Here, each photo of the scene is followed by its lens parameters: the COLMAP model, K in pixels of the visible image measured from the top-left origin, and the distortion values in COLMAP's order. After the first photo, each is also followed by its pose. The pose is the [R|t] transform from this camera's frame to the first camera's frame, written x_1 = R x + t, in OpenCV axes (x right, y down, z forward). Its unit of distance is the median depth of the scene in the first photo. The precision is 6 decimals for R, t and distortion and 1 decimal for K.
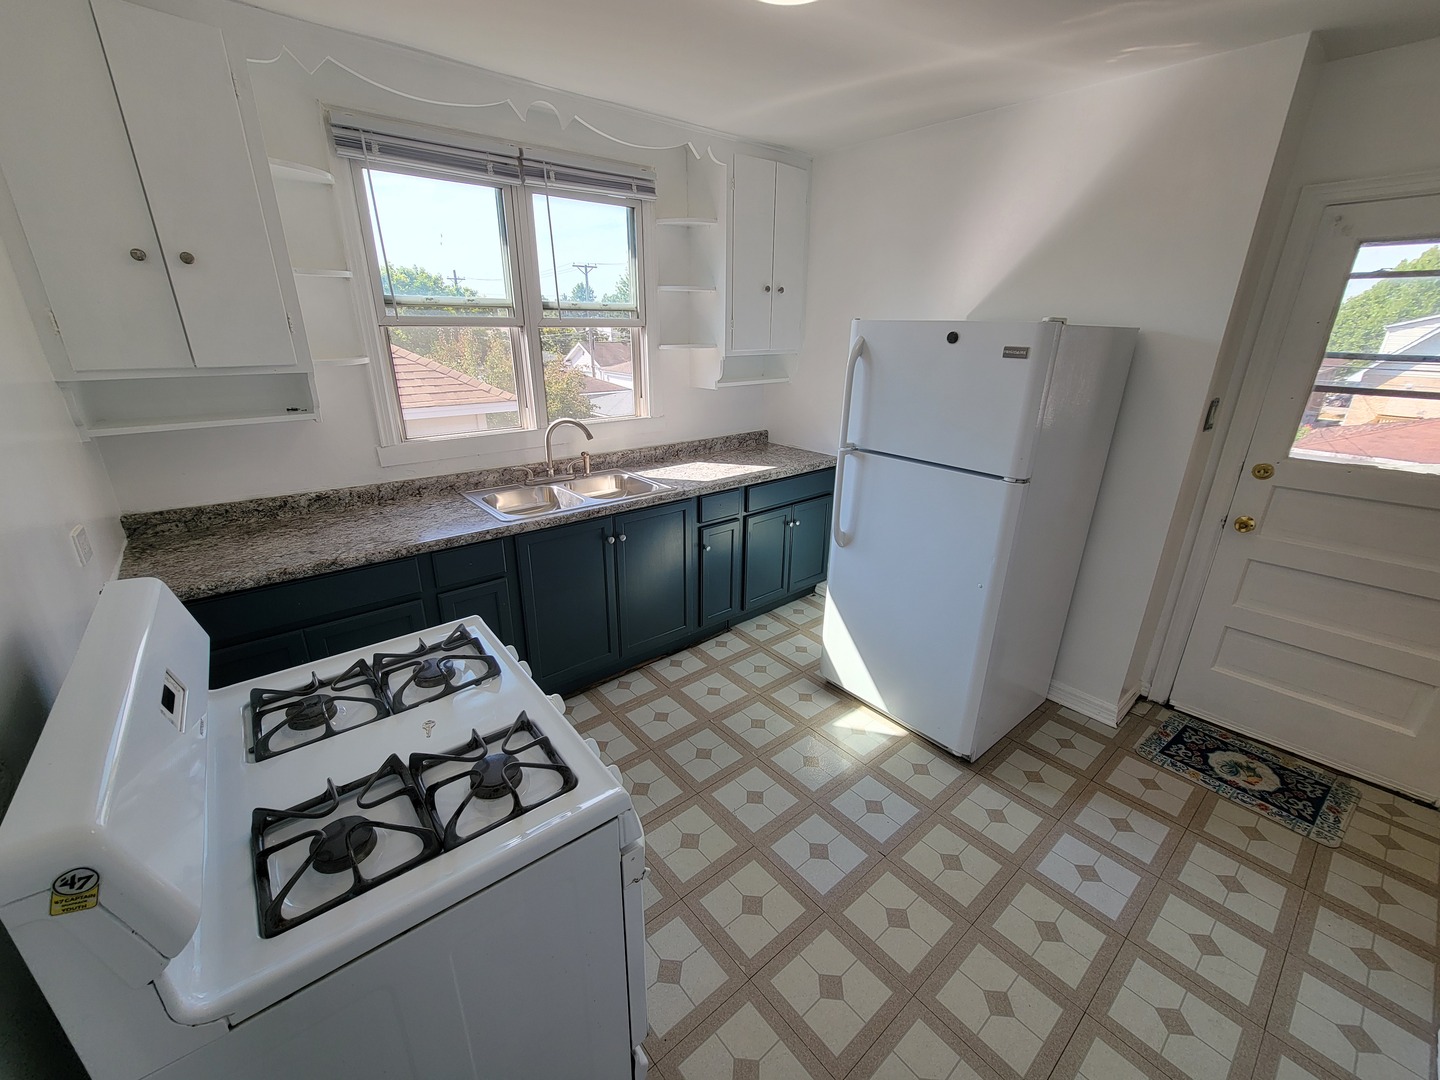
lens RADIAL K [[589.4, 0, 714.9], [0, 589.4, 539.8], [0, 0, 1]] dist [0.004153, 0.000394]
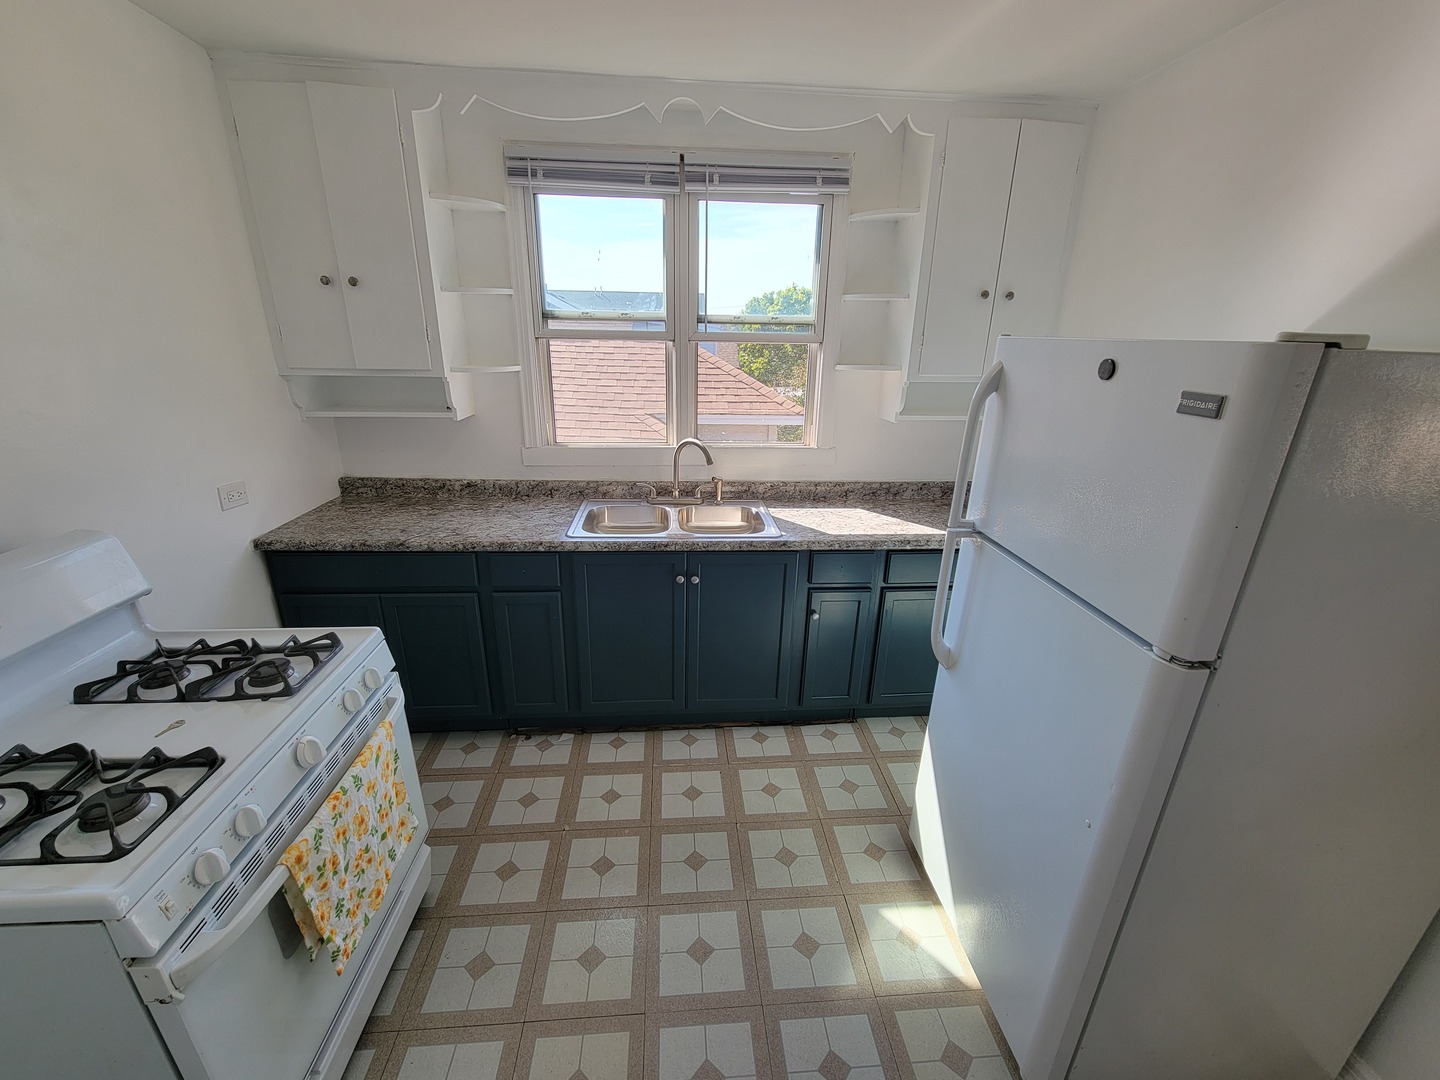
lens RADIAL K [[591.5, 0, 715.4], [0, 591.5, 541.0], [0, 0, 1]] dist [-0.000333, 0.000441]
pose [[0.816432, 0.198216, -0.542355, 0.336709], [-0.210678, 0.976744, 0.039830, -0.101291], [0.537637, 0.081744, 0.839205, 0.272536]]
